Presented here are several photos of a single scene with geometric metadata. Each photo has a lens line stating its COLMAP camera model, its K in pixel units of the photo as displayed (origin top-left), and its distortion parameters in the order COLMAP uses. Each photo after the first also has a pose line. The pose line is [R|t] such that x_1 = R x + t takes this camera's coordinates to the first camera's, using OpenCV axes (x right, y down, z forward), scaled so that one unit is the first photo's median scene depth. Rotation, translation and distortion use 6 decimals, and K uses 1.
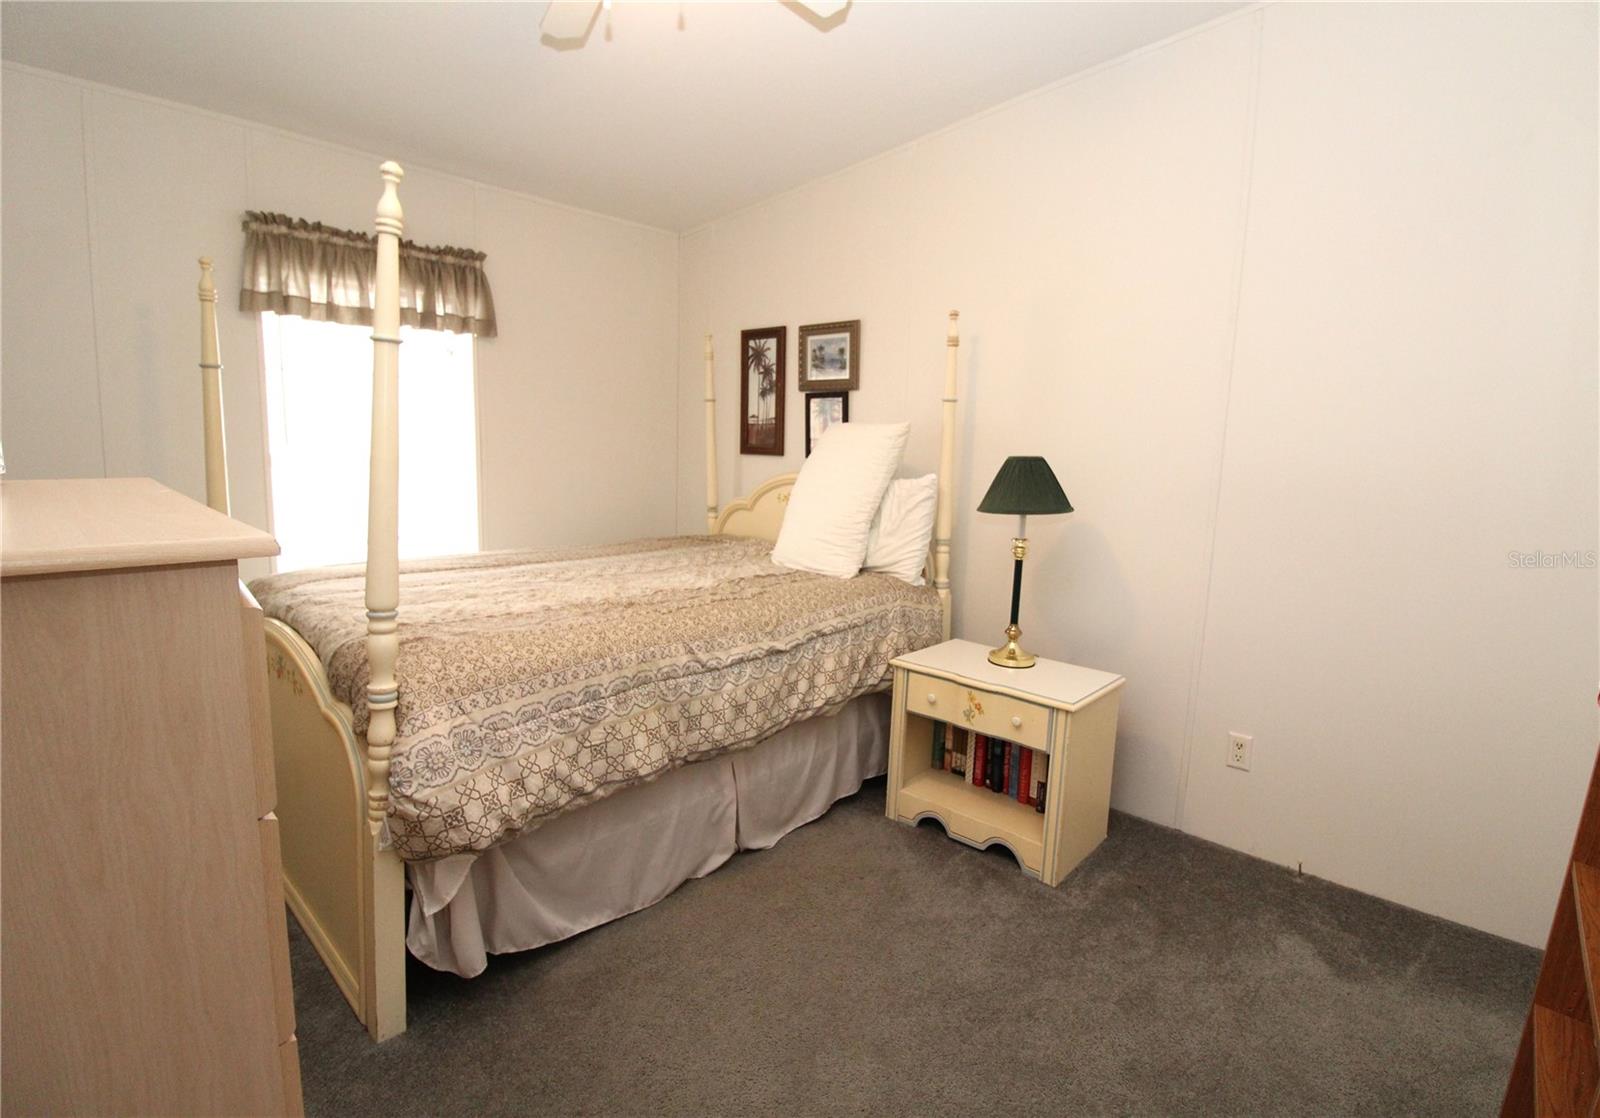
lens RADIAL K [[786.4, 0, 806.8], [0, 786.4, 552.9], [0, 0, 1]] dist [-0.013652, -0.000887]
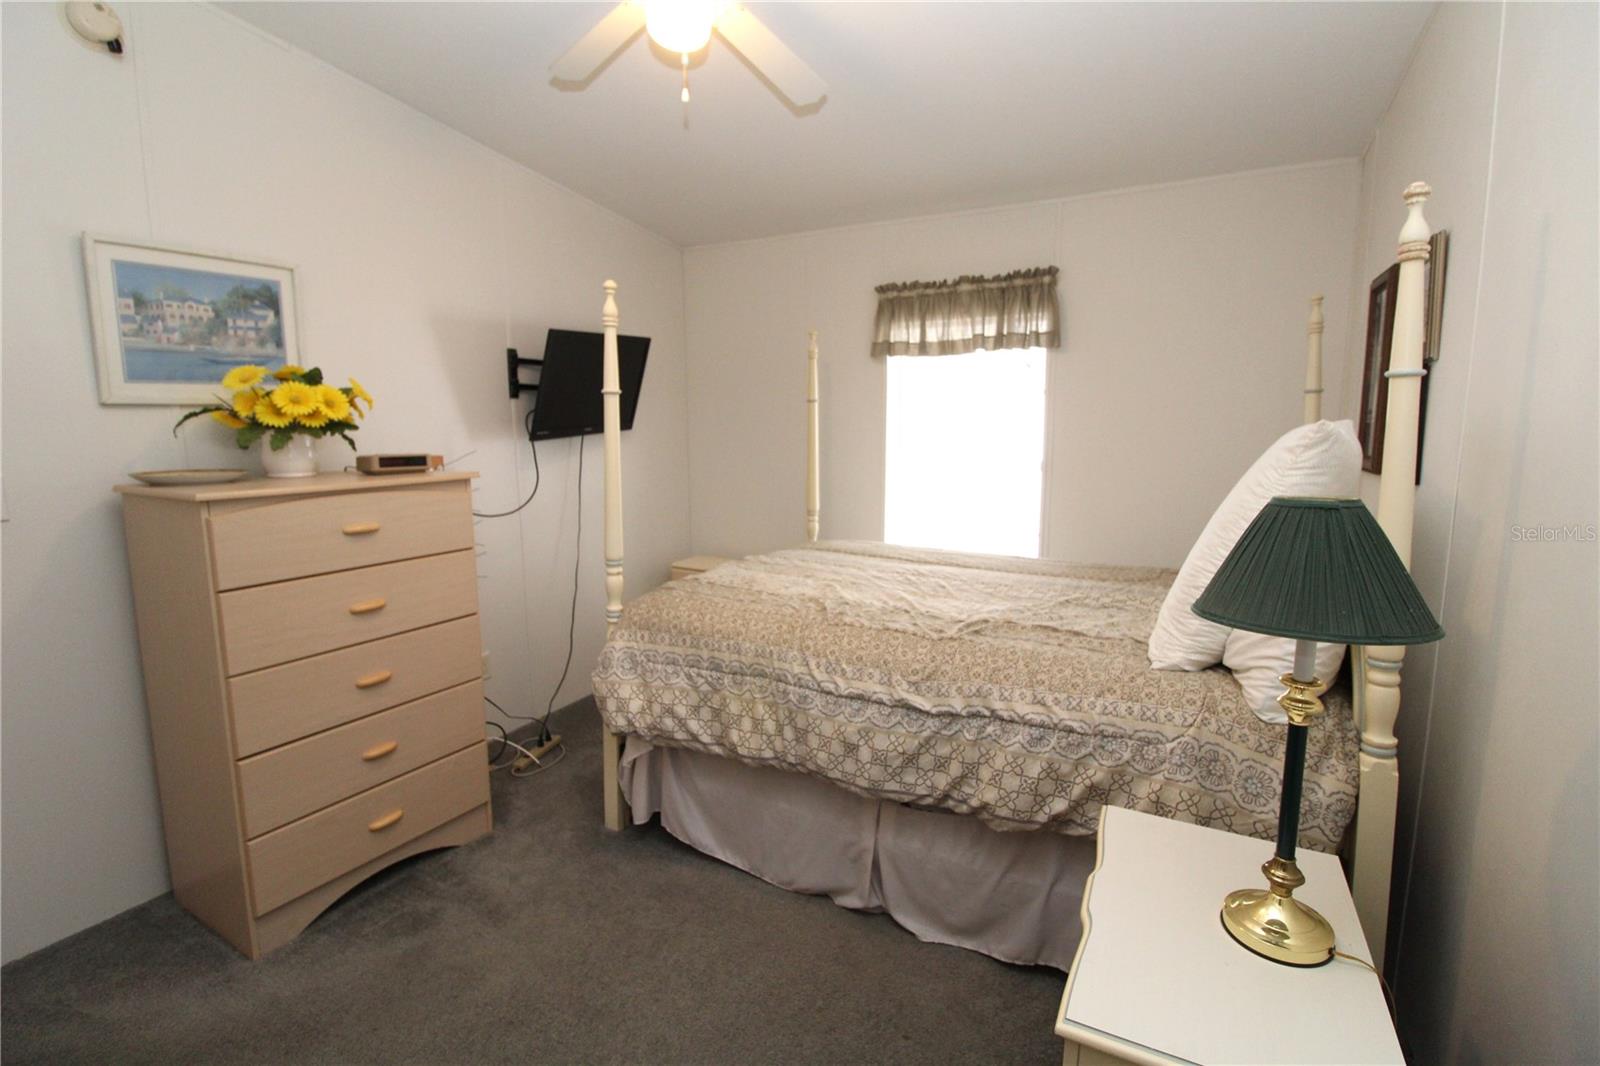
lens RADIAL K [[738.3, 0, 808.5], [0, 738.3, 525.7], [0, 0, 1]] dist [-0.002248, -0.011640]
pose [[0.226294, 0.106660, -0.968202, 0.677309], [-0.129210, 0.988490, 0.078696, -0.113126], [0.965451, 0.107293, 0.237471, 0.689634]]
